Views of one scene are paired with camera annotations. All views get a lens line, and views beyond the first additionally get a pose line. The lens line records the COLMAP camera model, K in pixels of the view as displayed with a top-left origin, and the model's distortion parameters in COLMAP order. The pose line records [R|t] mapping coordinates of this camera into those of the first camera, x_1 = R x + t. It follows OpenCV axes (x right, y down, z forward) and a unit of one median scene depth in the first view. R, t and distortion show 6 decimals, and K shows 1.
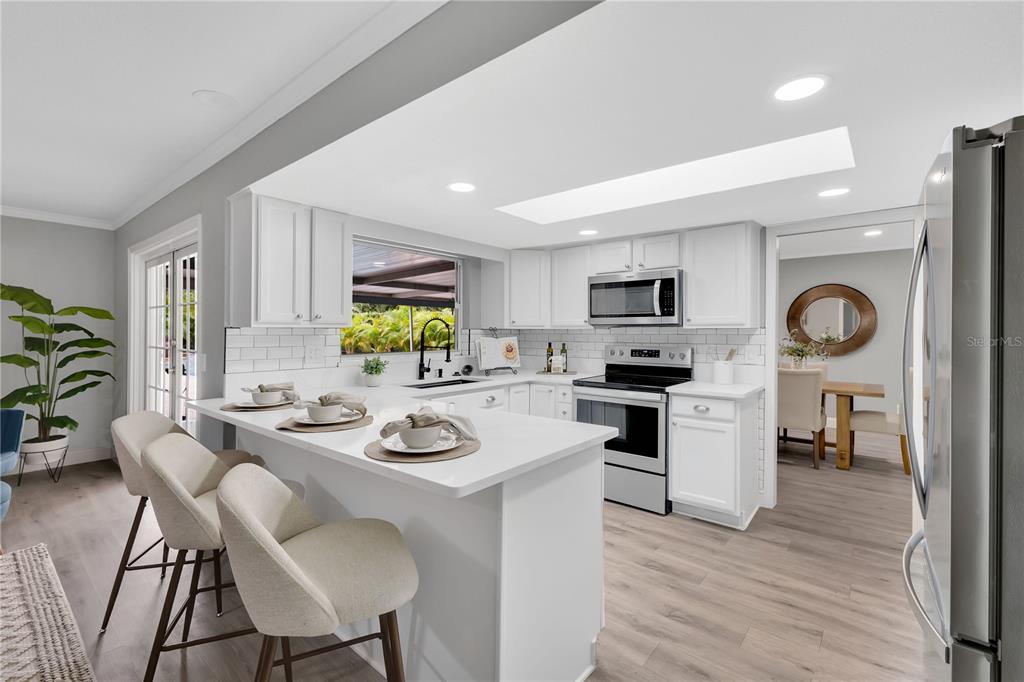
lens RADIAL K [[451.3, 0, 516.2], [0, 451.3, 332.6], [0, 0, 1]] dist [-0.000905, -0.000069]
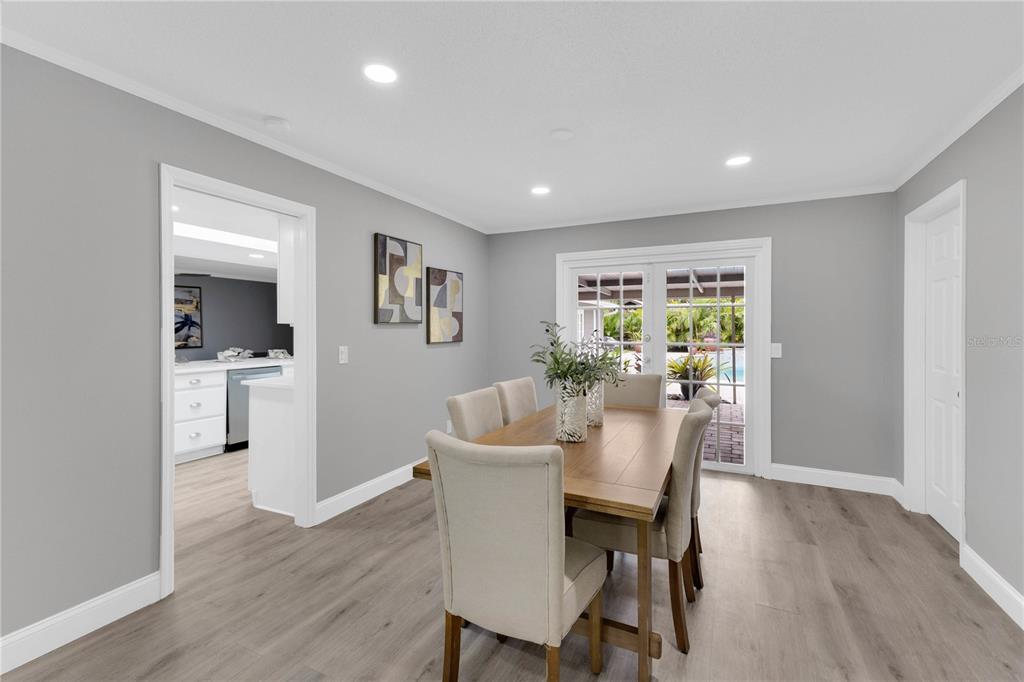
lens RADIAL K [[451.3, 0, 508.1], [0, 451.3, 327.1], [0, 0, 1]] dist [-0.000905, -0.000069]
pose [[0.222836, 0.001084, -0.974855, 2.185291], [-0.002383, 0.999997, 0.000567, -0.014311], [0.974853, 0.002197, 0.222838, 1.716673]]
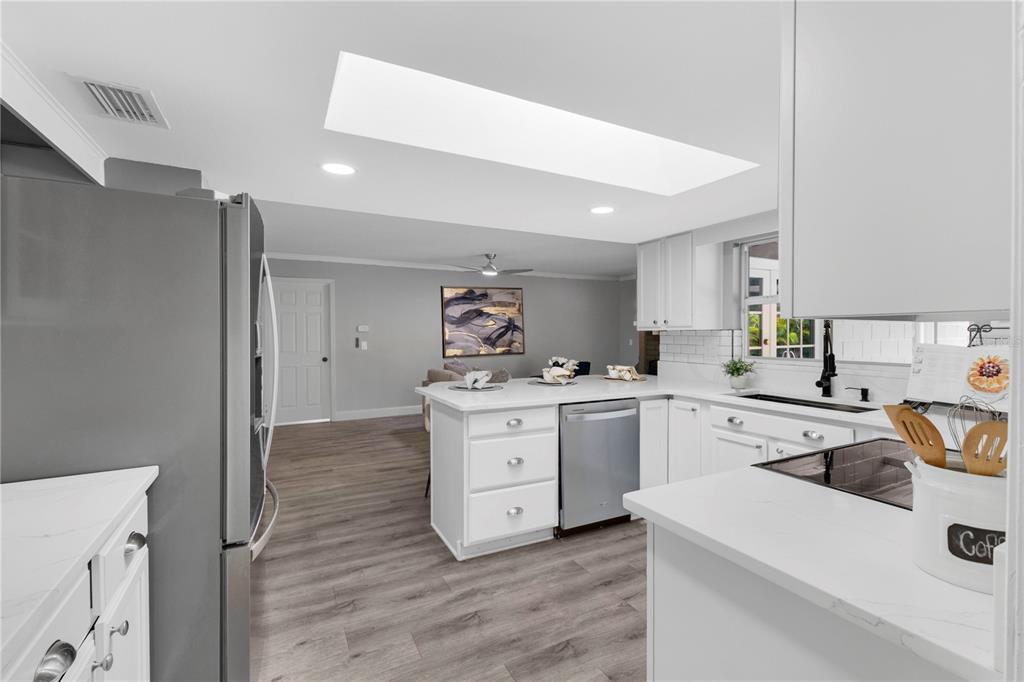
lens RADIAL K [[451.3, 0, 513.3], [0, 451.3, 339.7], [0, 0, 1]] dist [-0.000905, -0.000069]
pose [[-0.384390, 0.018555, -0.922985, 1.084858], [0.002655, 0.999816, 0.018993, -0.009832], [0.923167, 0.004851, -0.384368, 1.287906]]
